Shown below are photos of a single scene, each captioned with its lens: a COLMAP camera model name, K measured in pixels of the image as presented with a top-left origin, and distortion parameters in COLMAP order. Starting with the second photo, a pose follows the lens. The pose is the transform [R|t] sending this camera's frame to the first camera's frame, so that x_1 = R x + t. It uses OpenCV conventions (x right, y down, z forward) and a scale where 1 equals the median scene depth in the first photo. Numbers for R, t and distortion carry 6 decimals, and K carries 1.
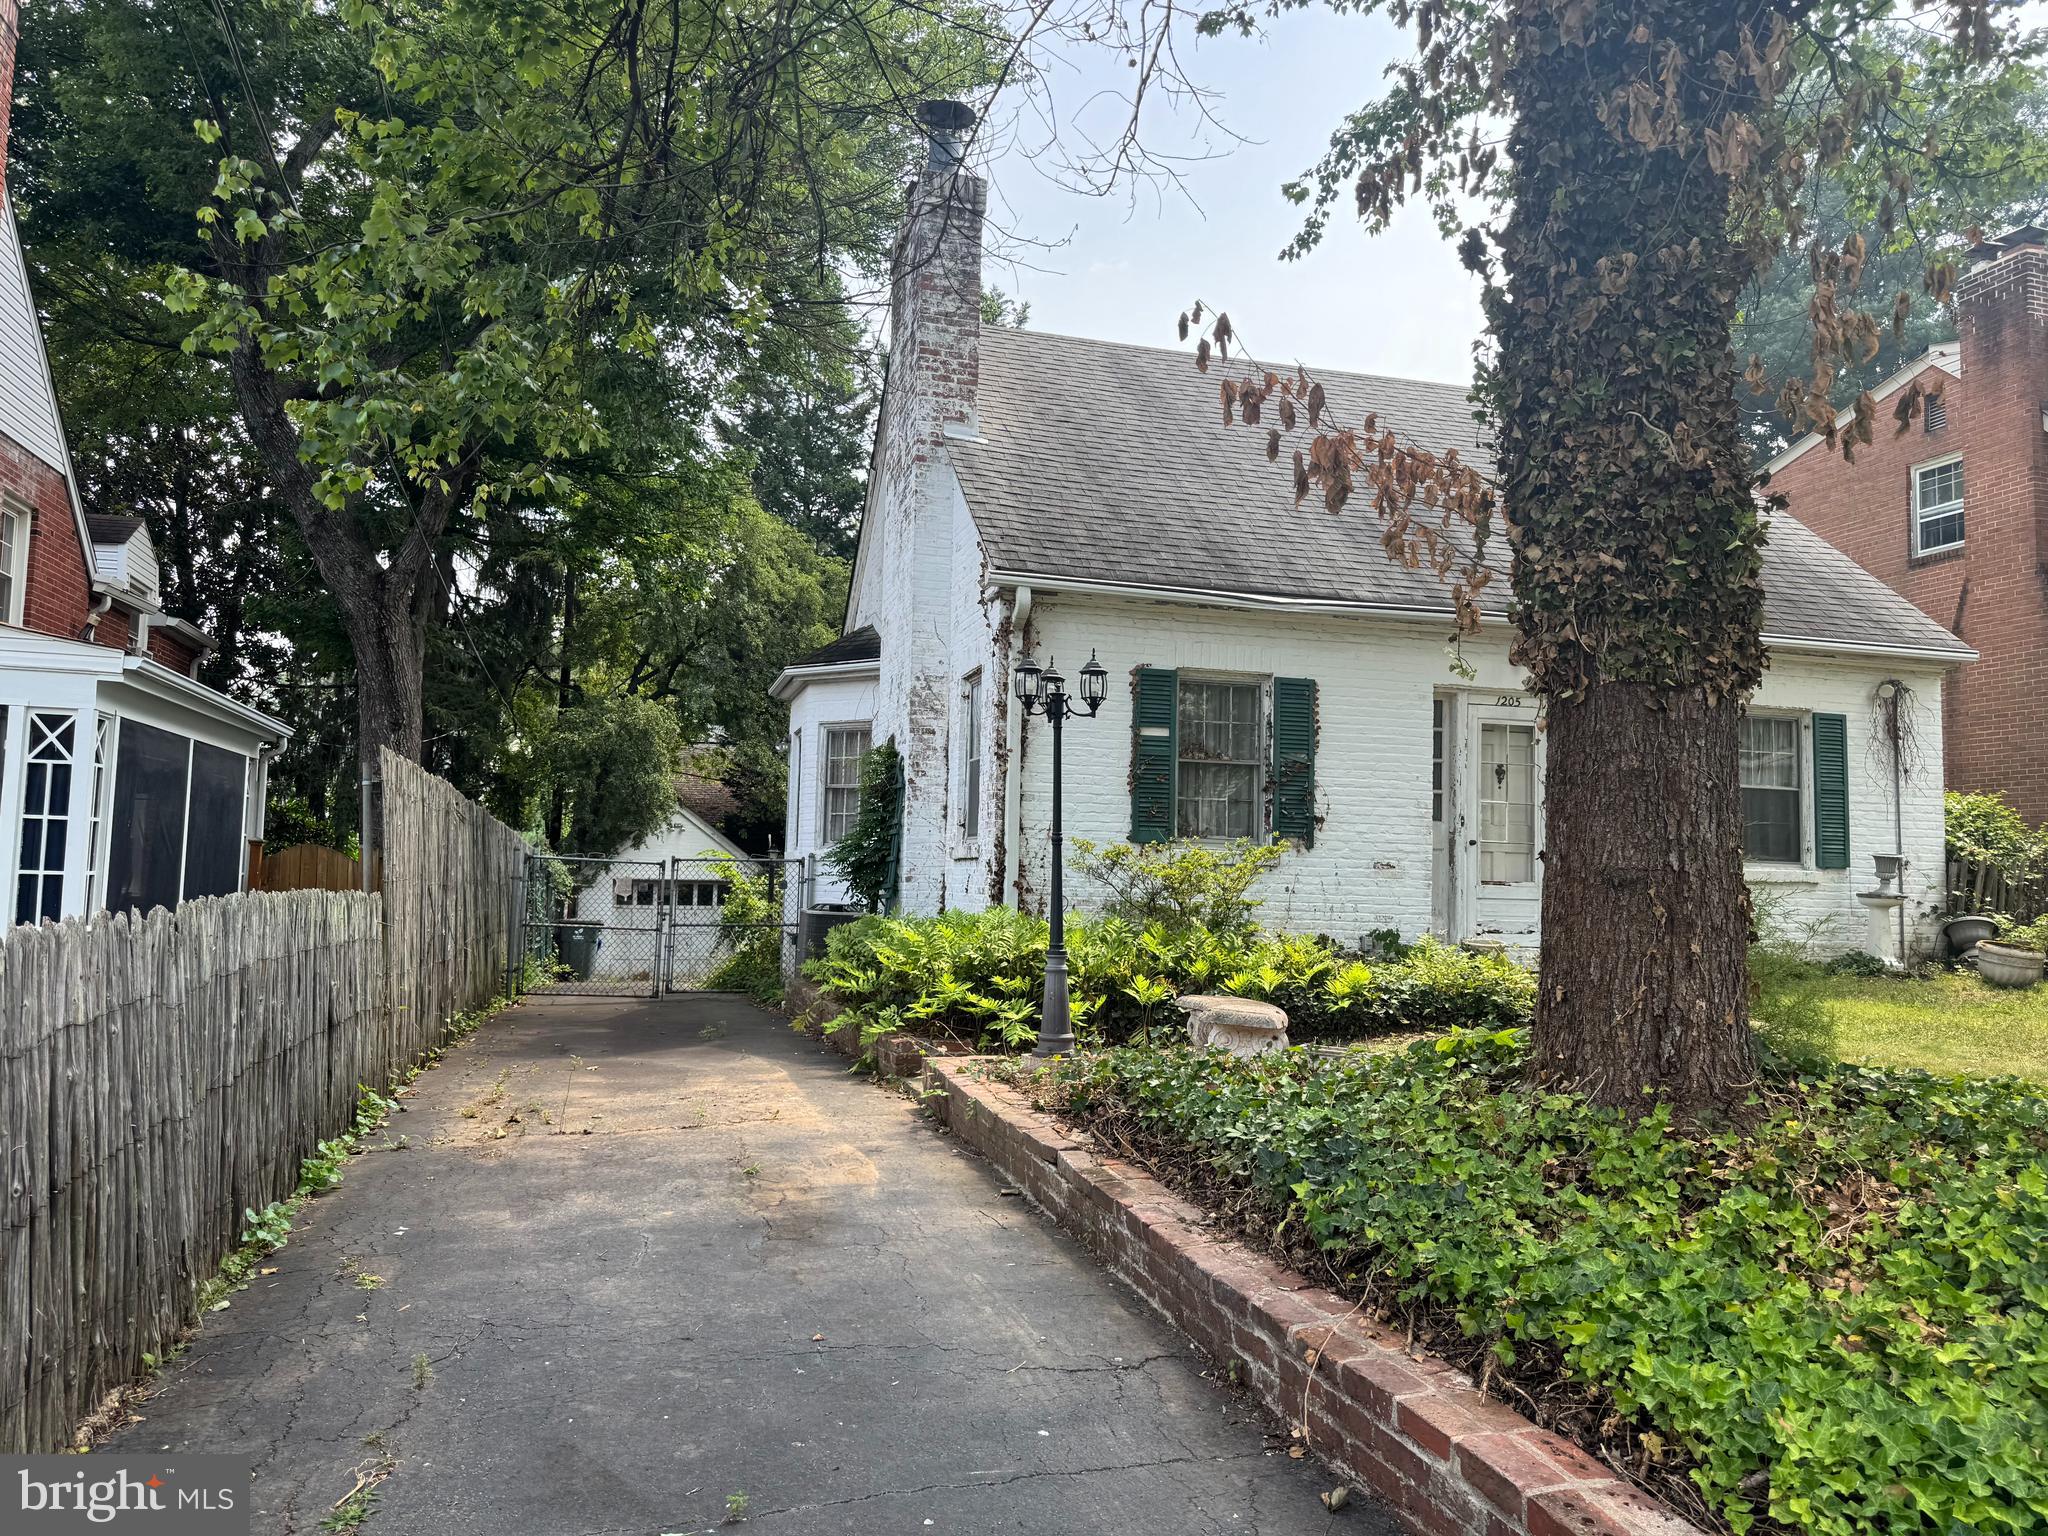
lens RADIAL K [[1450.7, 0, 997.7], [0, 1450.7, 741.1], [0, 0, 1]] dist [0.026268, -0.028982]
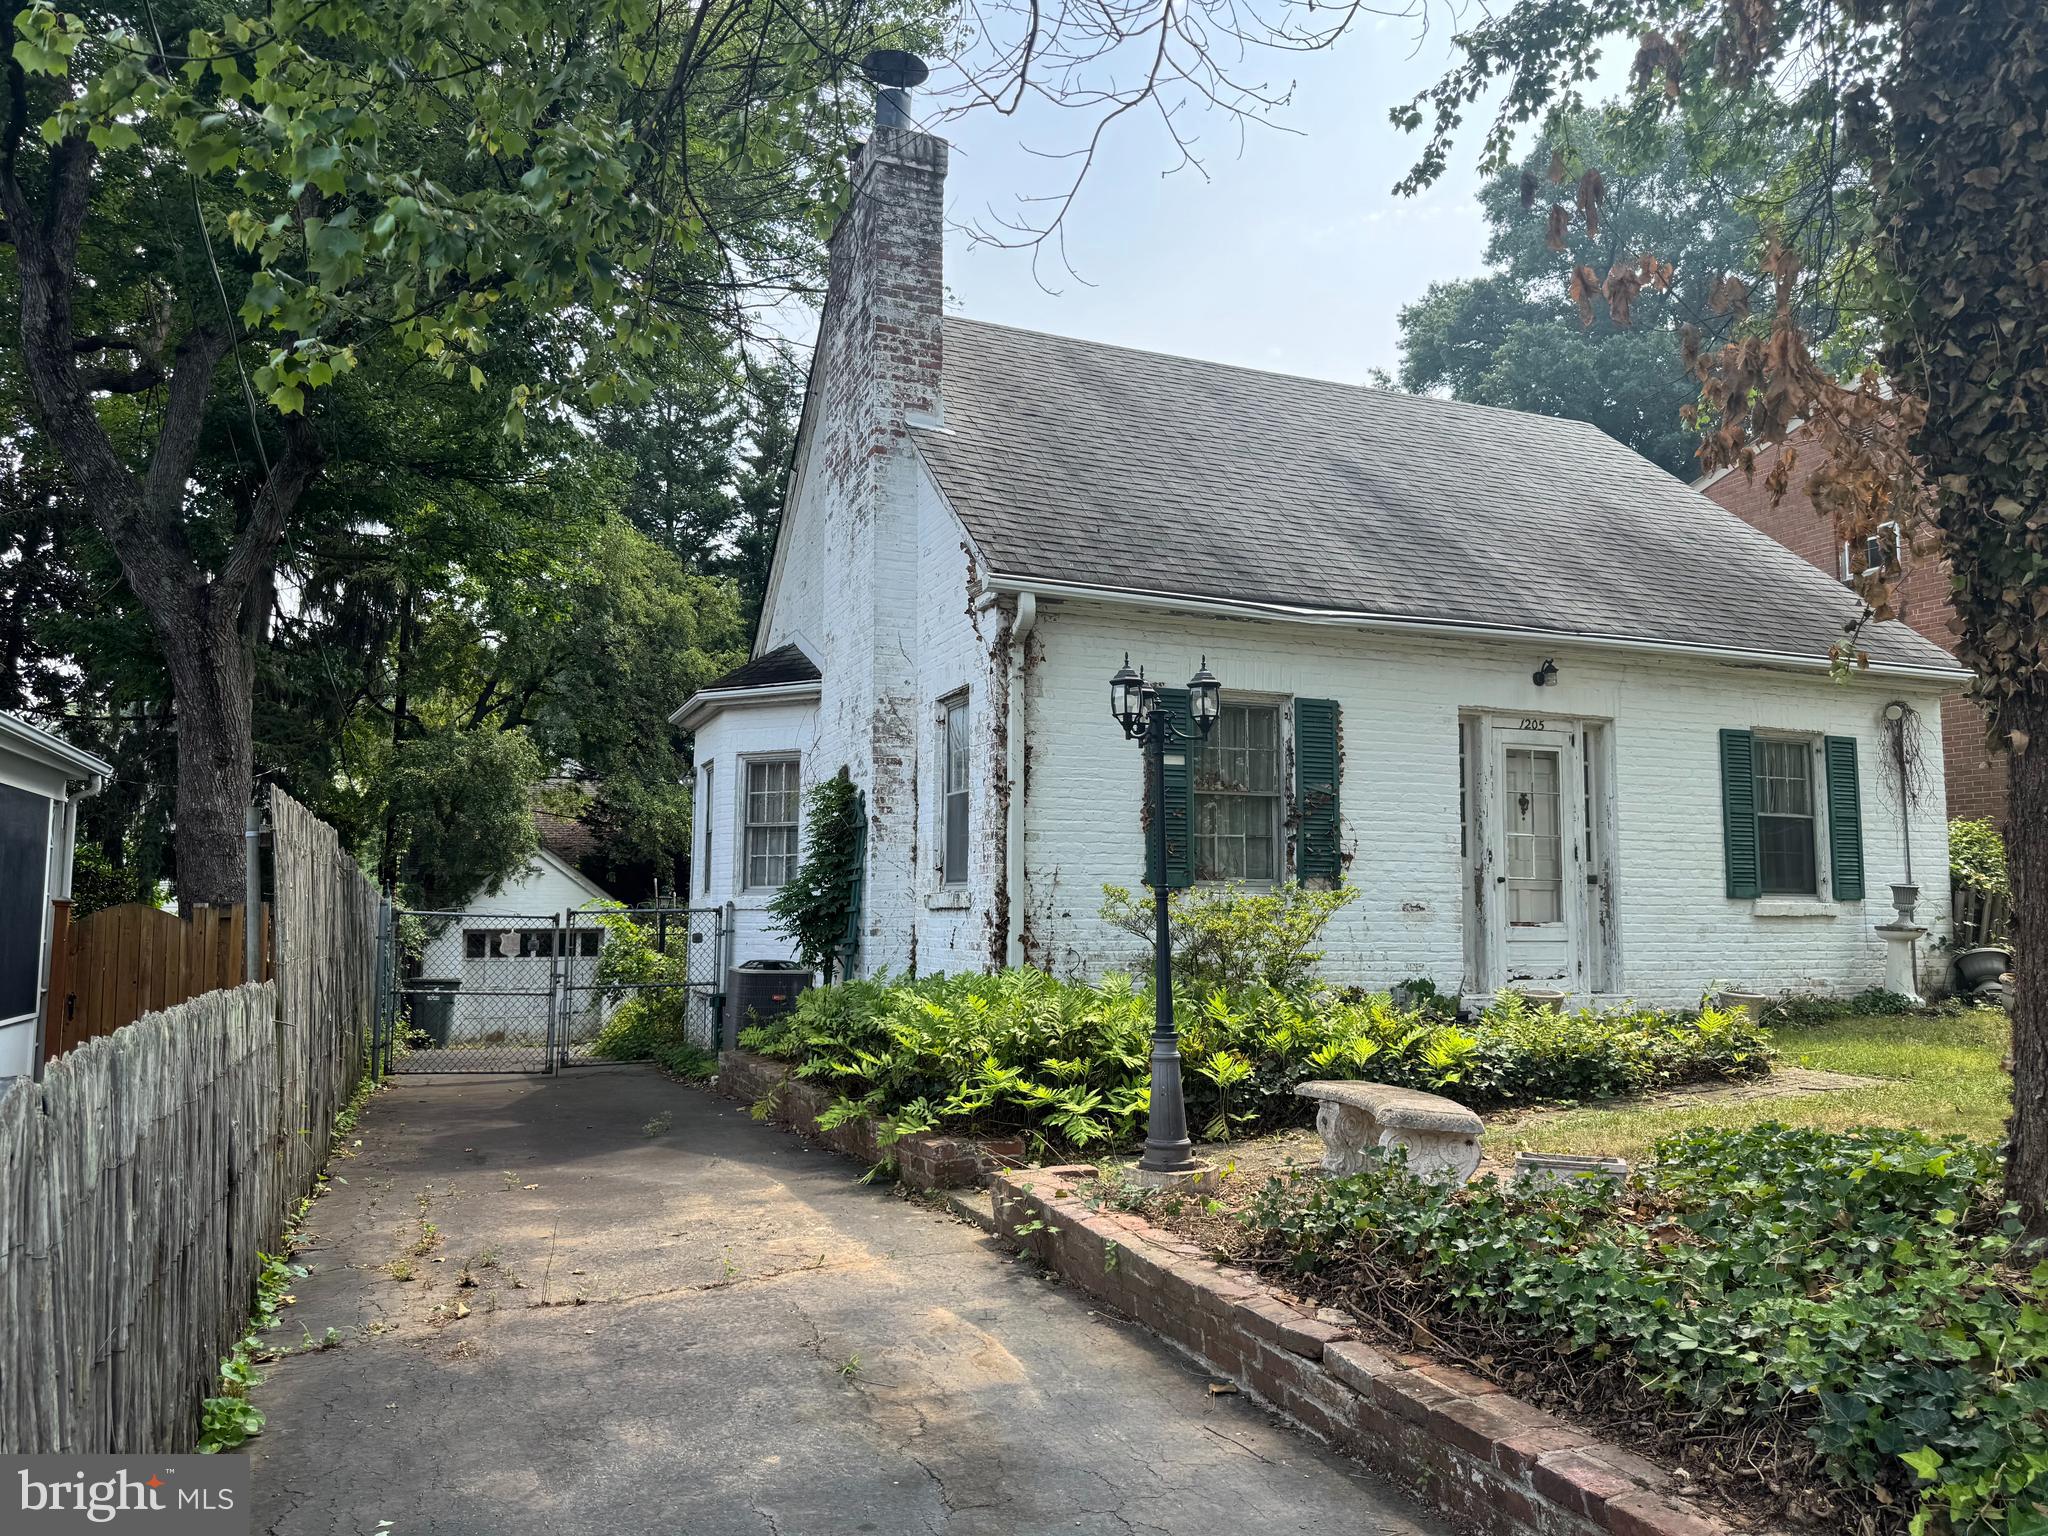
lens RADIAL K [[1450.7, 0, 1002.1], [0, 1450.7, 751.2], [0, 0, 1]] dist [0.026268, -0.028982]
pose [[0.992992, -0.006351, 0.118008, -0.089841], [0.008110, 0.999863, -0.014435, -0.000066], [-0.117900, 0.015291, 0.992908, 0.135030]]
